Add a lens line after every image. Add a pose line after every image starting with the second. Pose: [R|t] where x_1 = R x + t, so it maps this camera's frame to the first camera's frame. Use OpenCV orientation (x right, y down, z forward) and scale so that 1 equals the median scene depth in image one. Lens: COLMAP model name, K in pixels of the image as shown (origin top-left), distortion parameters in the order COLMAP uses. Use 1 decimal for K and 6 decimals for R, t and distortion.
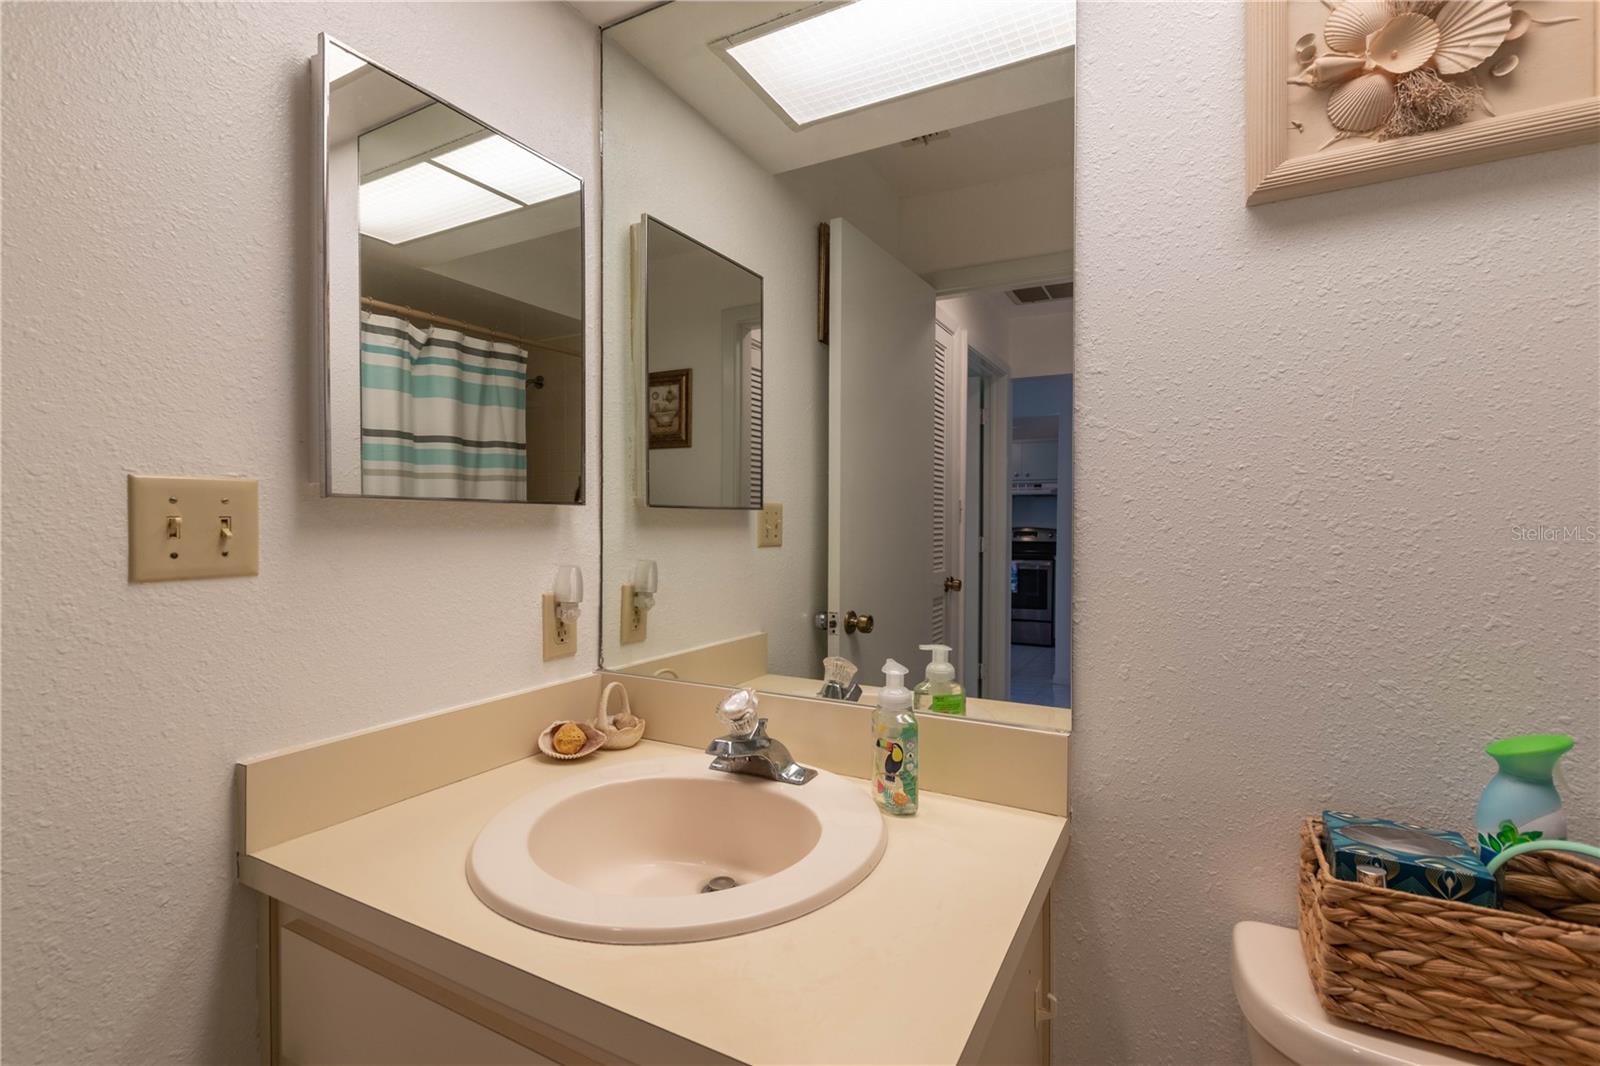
lens RADIAL K [[701.9, 0, 800.2], [0, 701.9, 528.0], [0, 0, 1]] dist [0.011749, -0.006461]
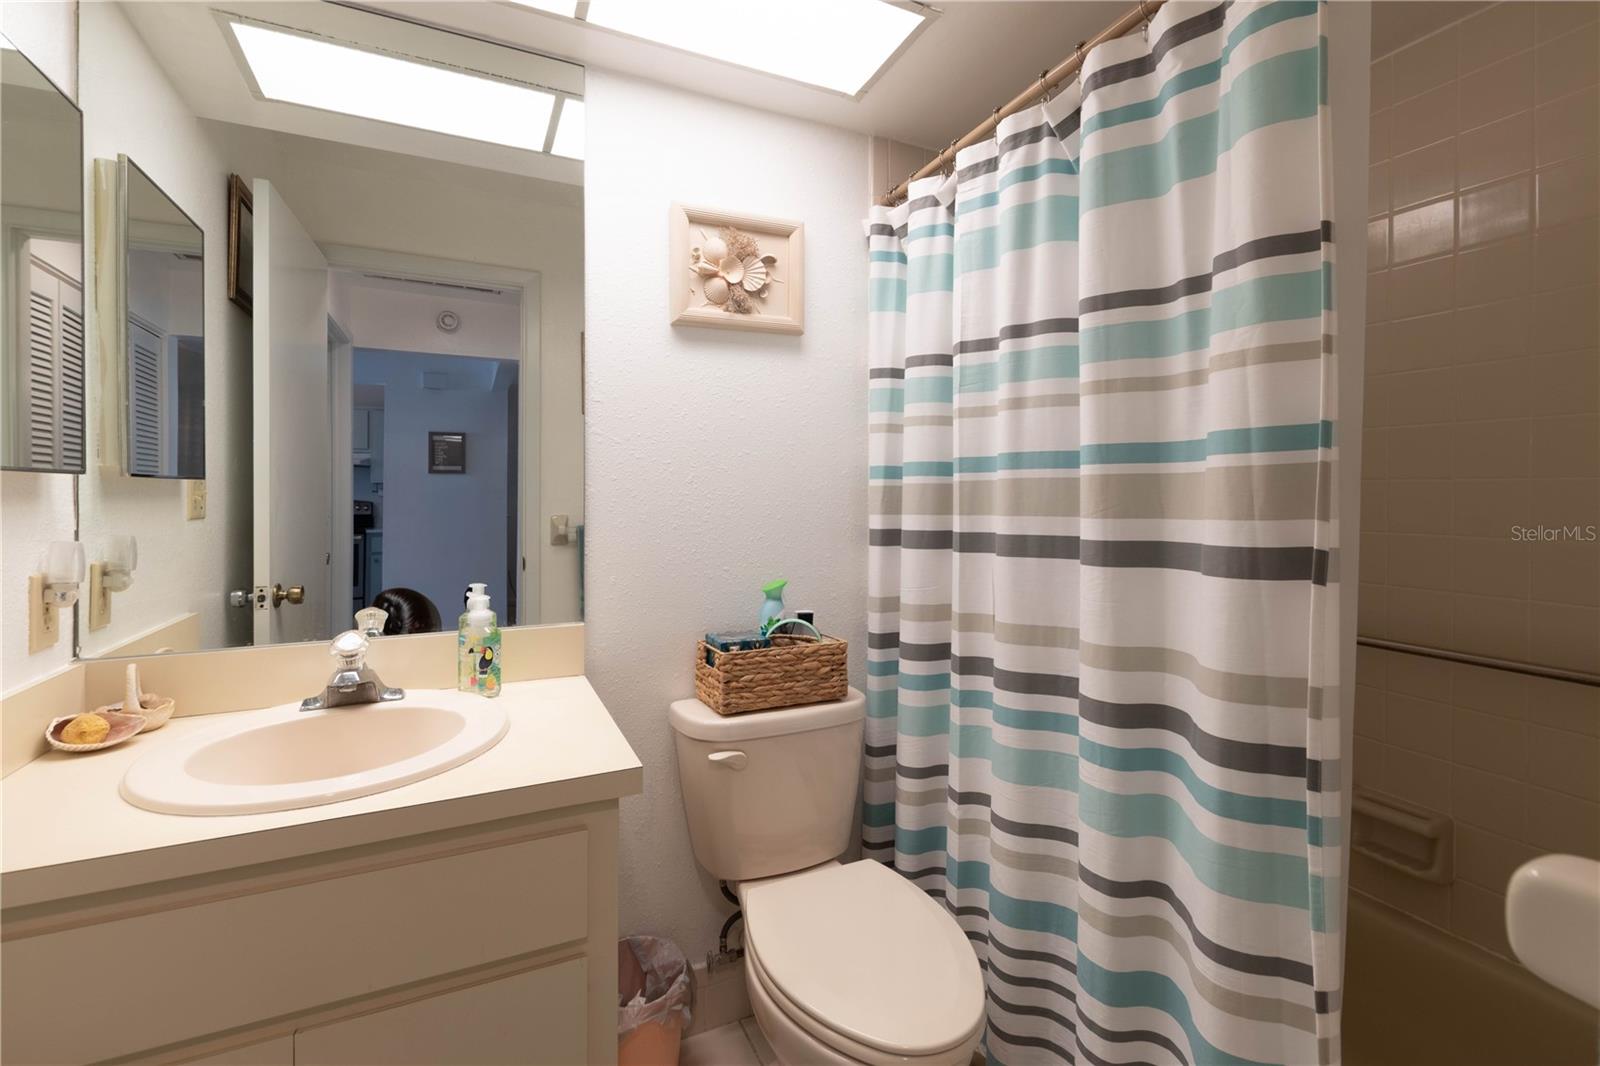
lens RADIAL K [[713.2, 0, 801.4], [0, 713.2, 502.4], [0, 0, 1]] dist [0.001757, -0.000217]
pose [[0.574587, -0.013372, 0.818334, -0.761893], [0.009846, 0.999907, 0.009426, 0.006580], [-0.818384, 0.002641, 0.574665, -0.396473]]
